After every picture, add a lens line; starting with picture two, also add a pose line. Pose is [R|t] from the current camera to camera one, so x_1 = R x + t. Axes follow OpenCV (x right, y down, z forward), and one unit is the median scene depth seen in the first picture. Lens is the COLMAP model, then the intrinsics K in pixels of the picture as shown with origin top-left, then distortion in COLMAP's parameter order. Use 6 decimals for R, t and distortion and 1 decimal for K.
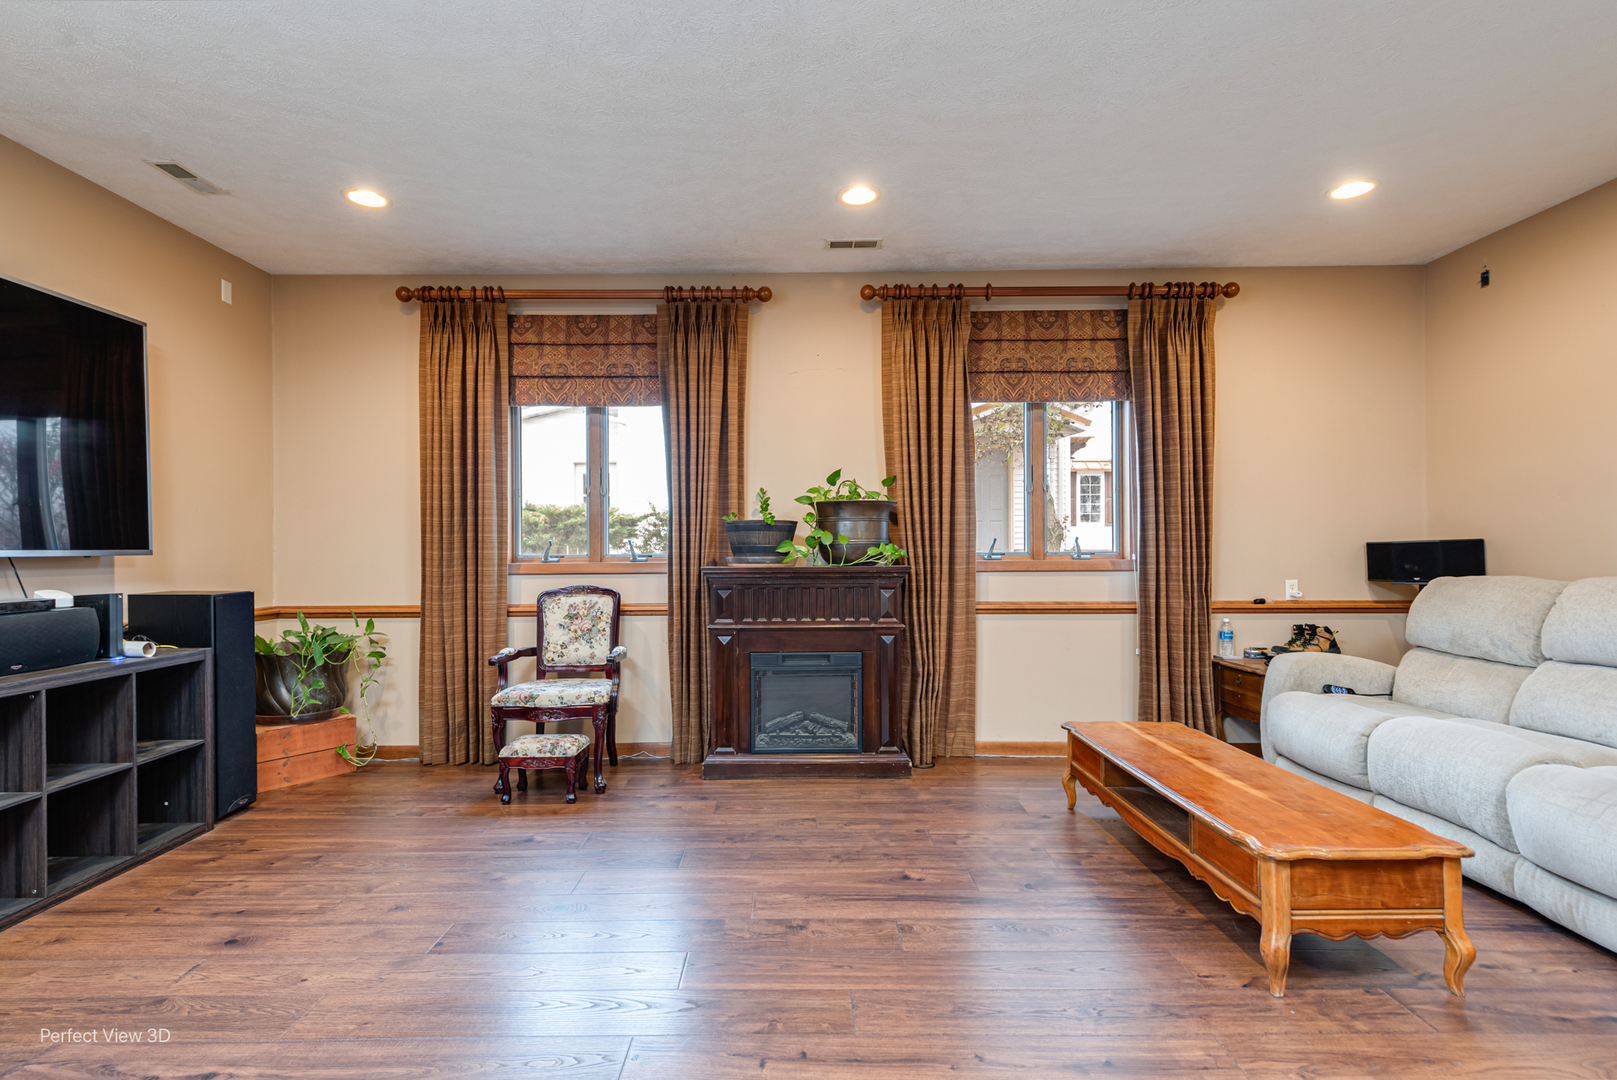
lens RADIAL K [[780.3, 0, 804.6], [0, 780.3, 548.4], [0, 0, 1]] dist [0.006578, -0.000070]
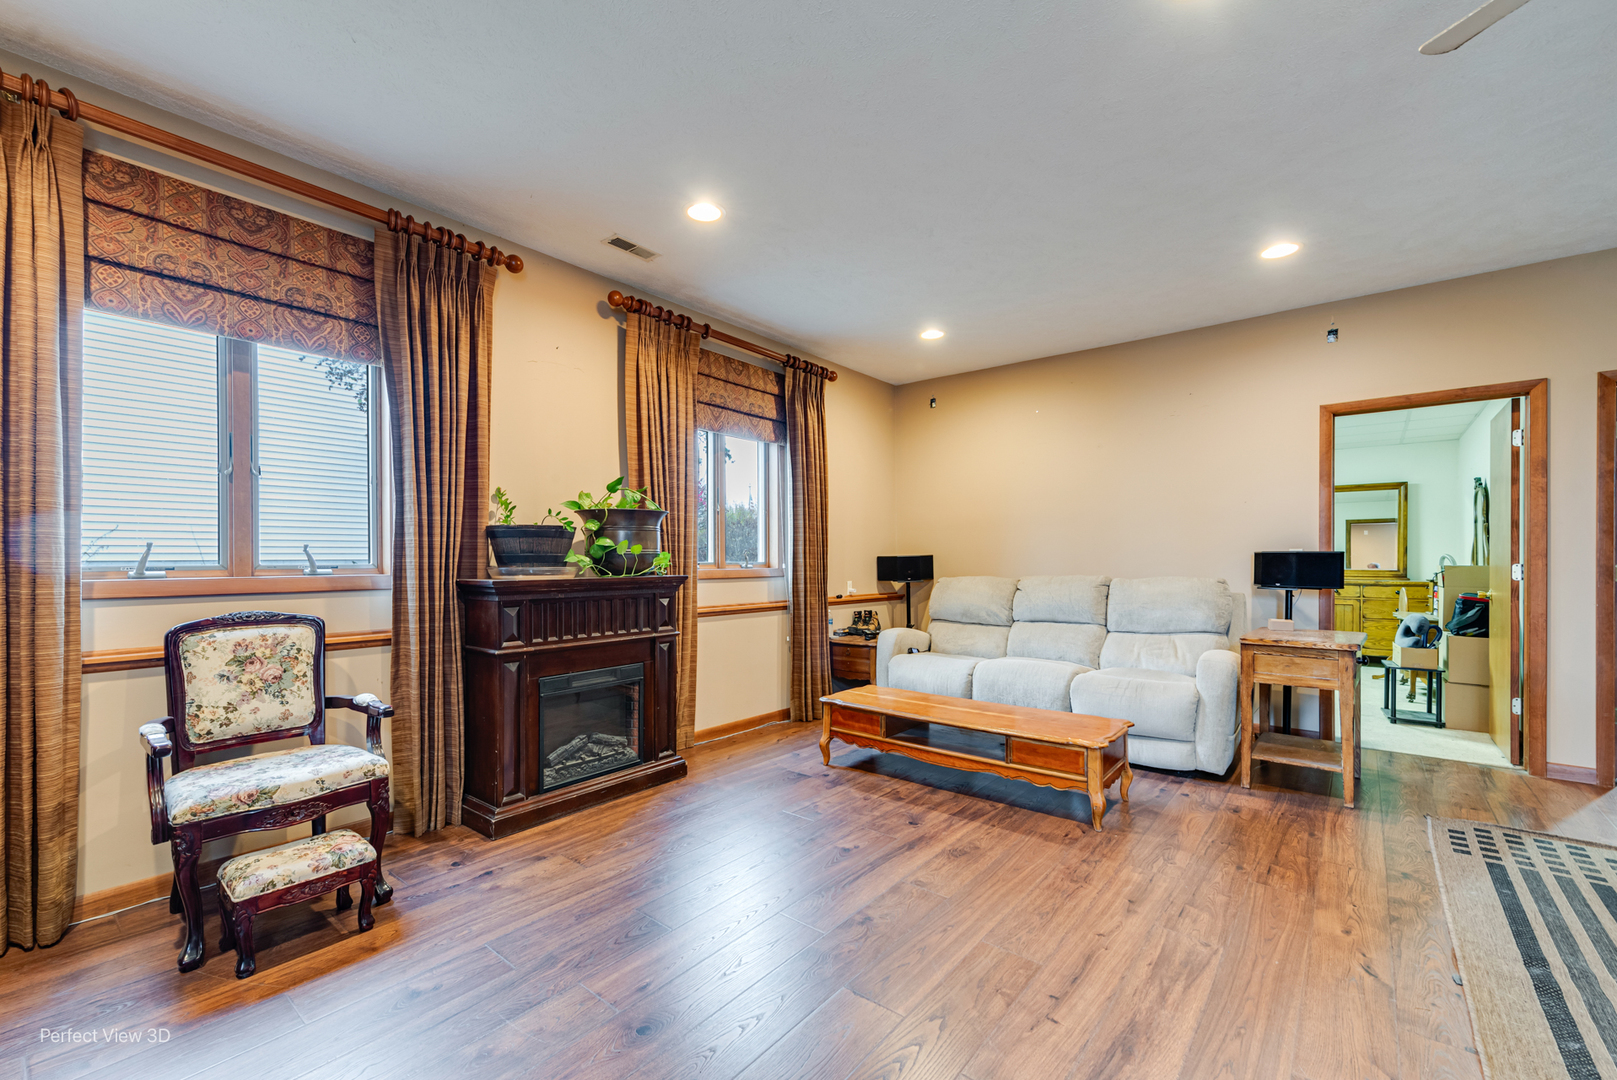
lens RADIAL K [[665.0, 0, 799.0], [0, 665.0, 567.3], [0, 0, 1]] dist [0.000014, -0.000740]
pose [[0.638896, -0.004304, 0.769281, -0.422840], [-0.000566, 0.999981, 0.006065, 0.006011], [-0.769293, -0.004311, 0.638882, 0.289032]]
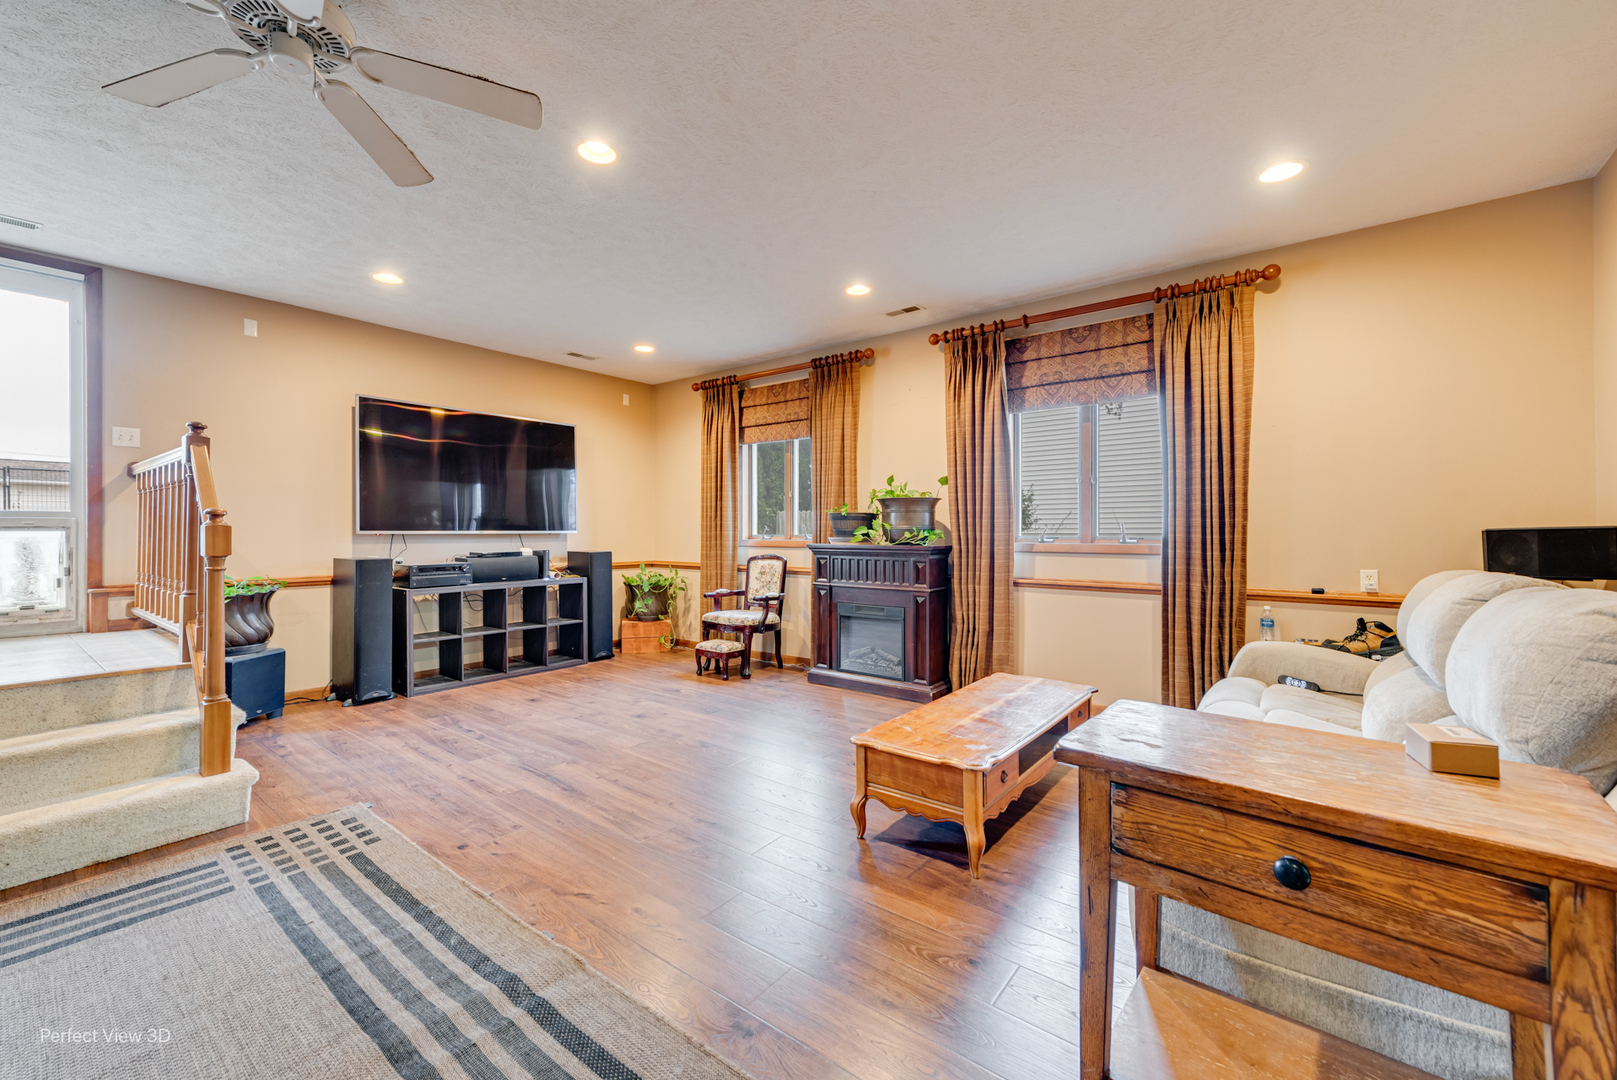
lens RADIAL K [[665.0, 0, 806.5], [0, 665.0, 533.1], [0, 0, 1]] dist [0.000014, -0.000740]
pose [[0.779059, 0.007671, -0.626903, 0.630371], [-0.005866, 0.999971, 0.004946, -0.003204], [0.626923, -0.000176, 0.779082, -0.015265]]
